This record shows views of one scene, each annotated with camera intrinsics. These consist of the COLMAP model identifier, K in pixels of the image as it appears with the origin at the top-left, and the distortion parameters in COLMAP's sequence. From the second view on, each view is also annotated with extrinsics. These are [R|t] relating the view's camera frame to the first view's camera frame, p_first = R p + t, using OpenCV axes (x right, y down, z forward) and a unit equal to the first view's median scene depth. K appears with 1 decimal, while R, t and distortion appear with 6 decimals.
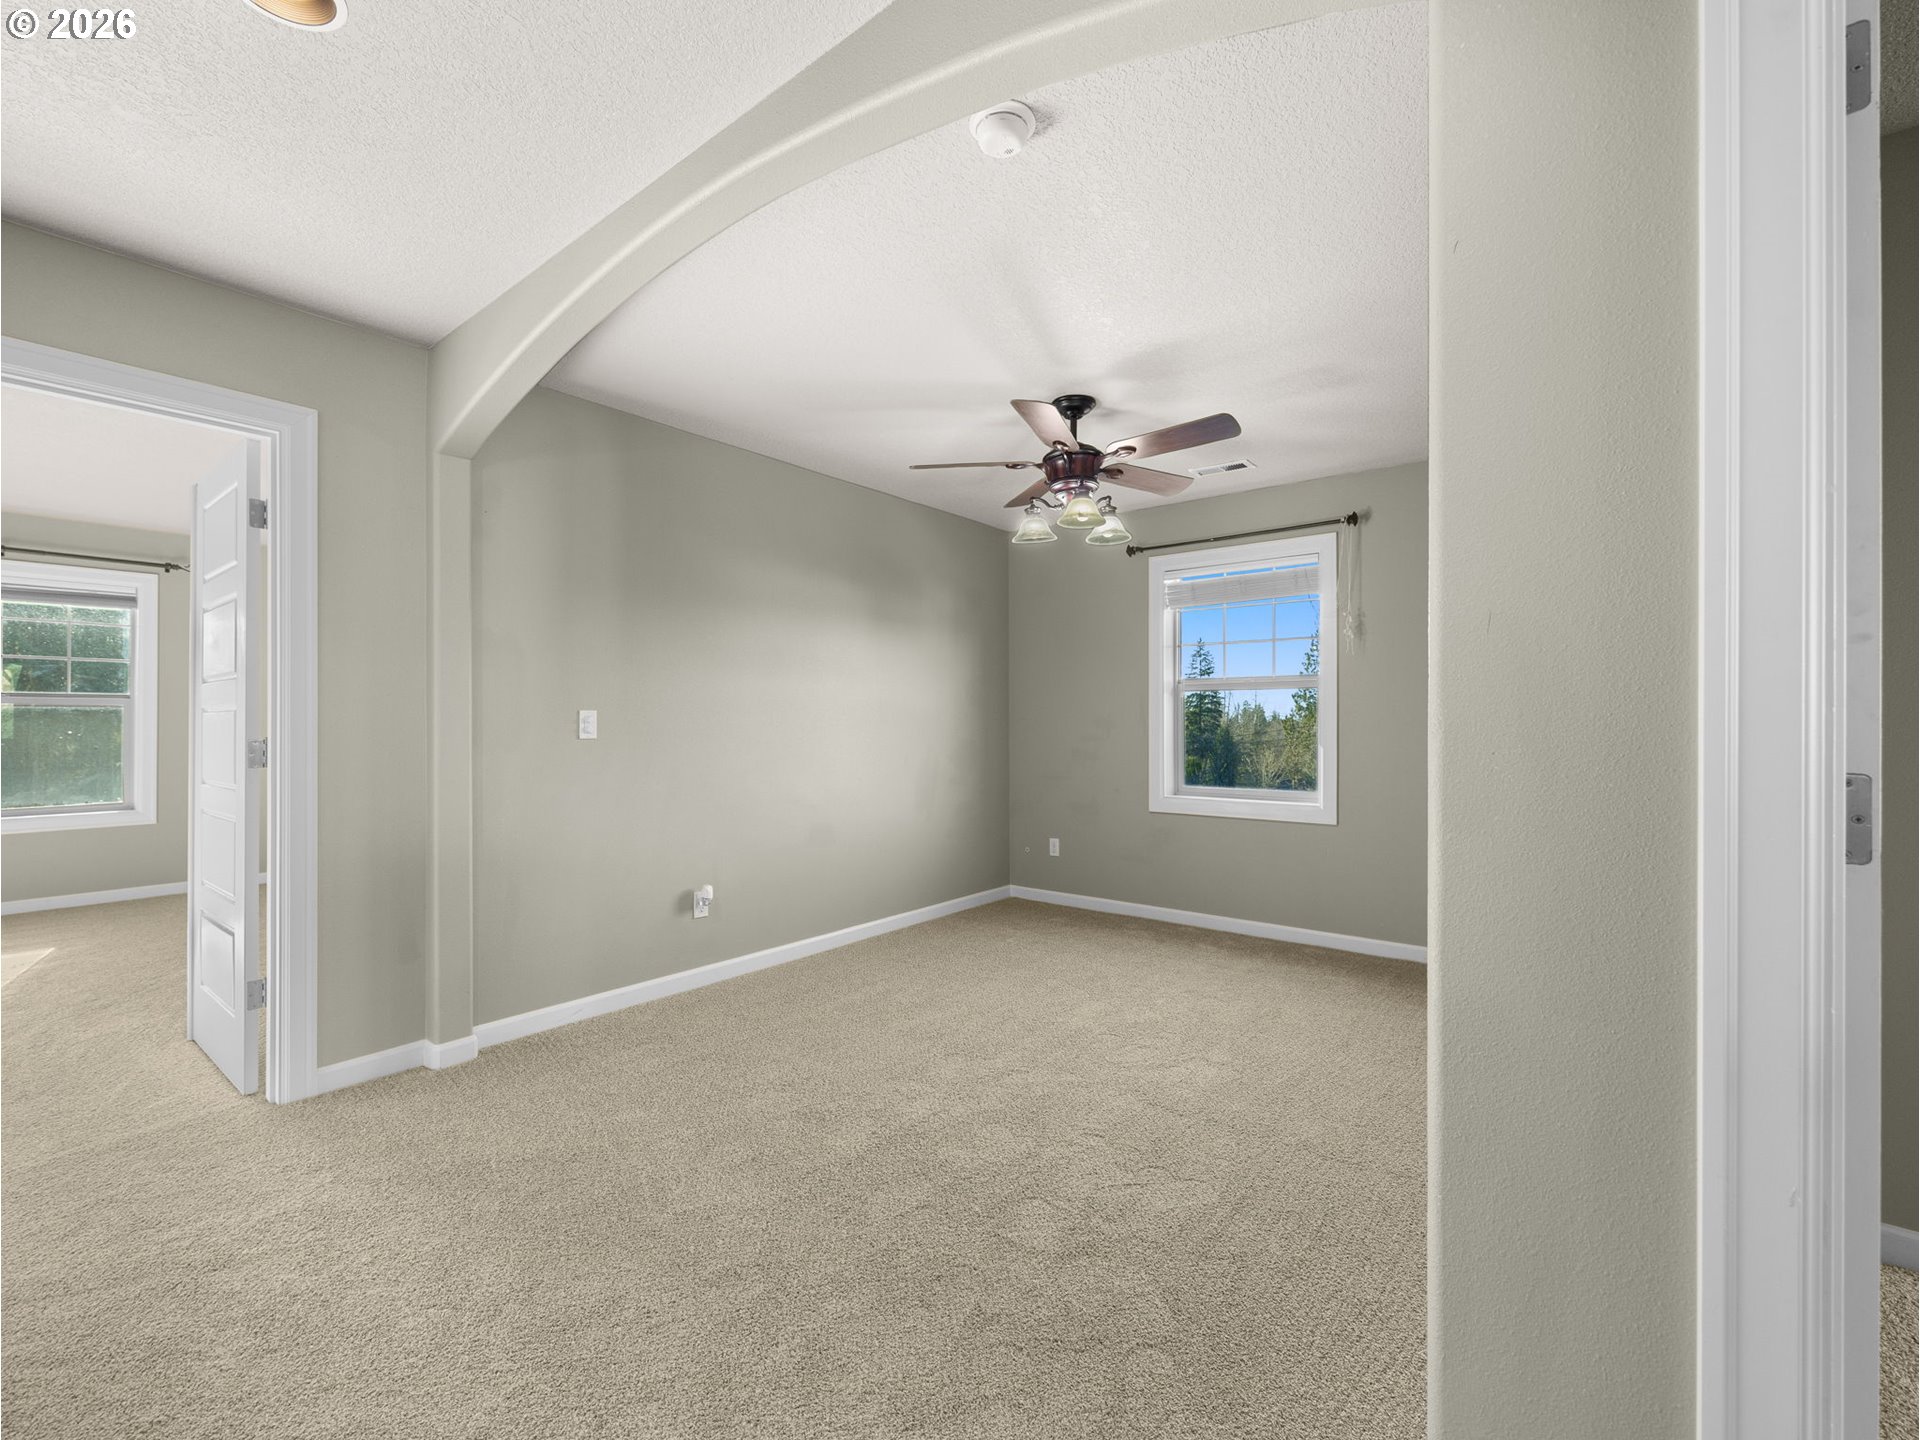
lens RADIAL K [[822.0, 0, 957.1], [0, 822.0, 730.1], [0, 0, 1]] dist [-0.000600, -0.000146]
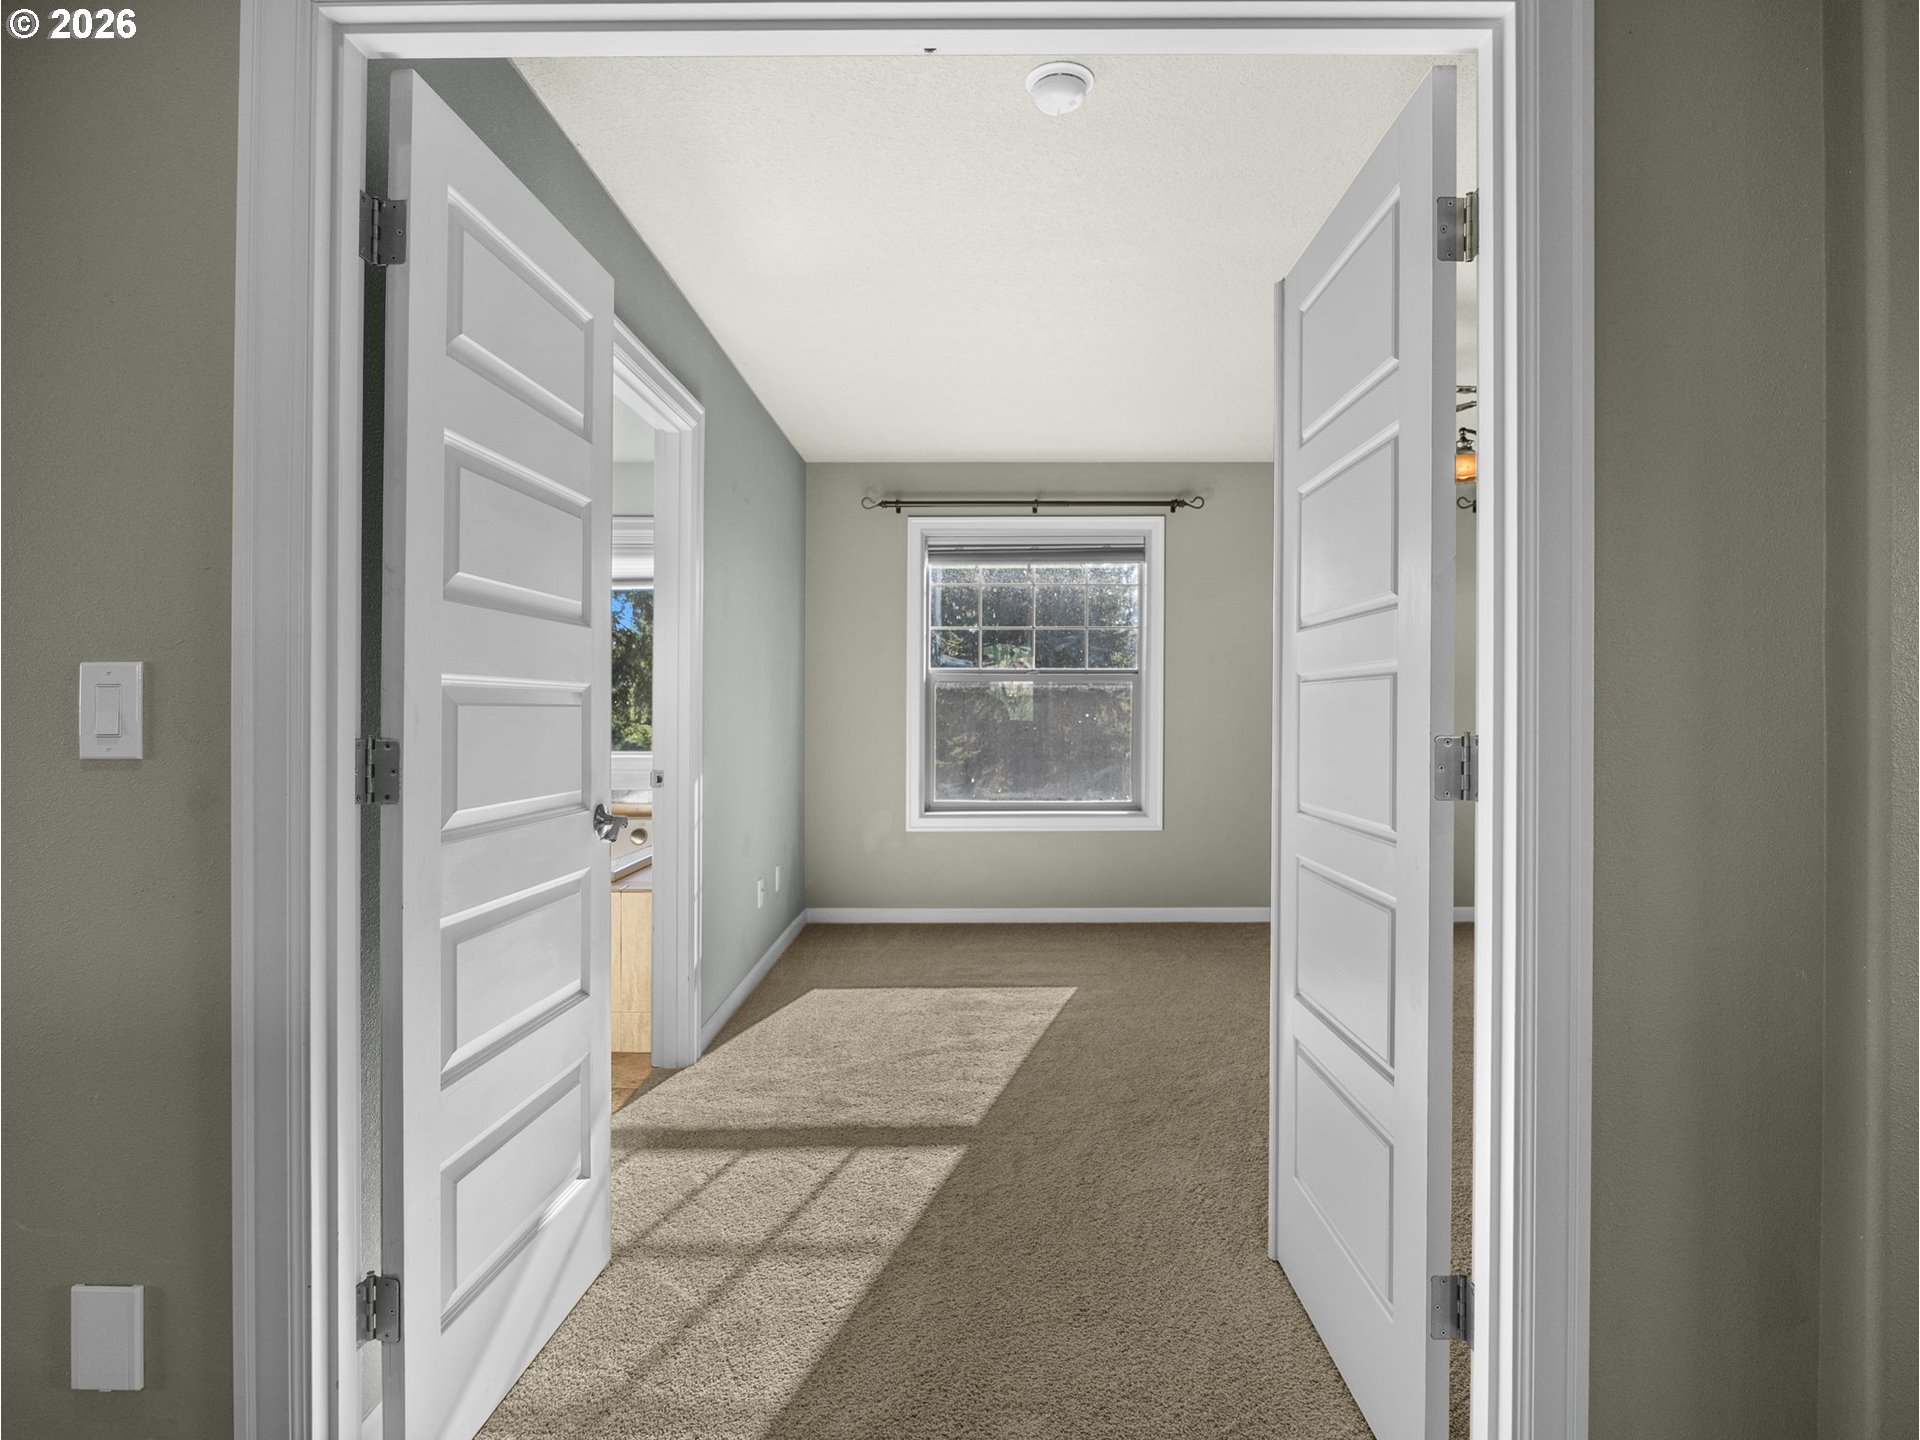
lens RADIAL K [[822.0, 0, 959.2], [0, 822.0, 713.8], [0, 0, 1]] dist [-0.000600, -0.000146]
pose [[0.607997, 0.004523, -0.793927, -0.492135], [-0.005159, 0.999985, 0.001746, 0.000668], [0.793923, 0.003034, 0.608011, 0.384145]]
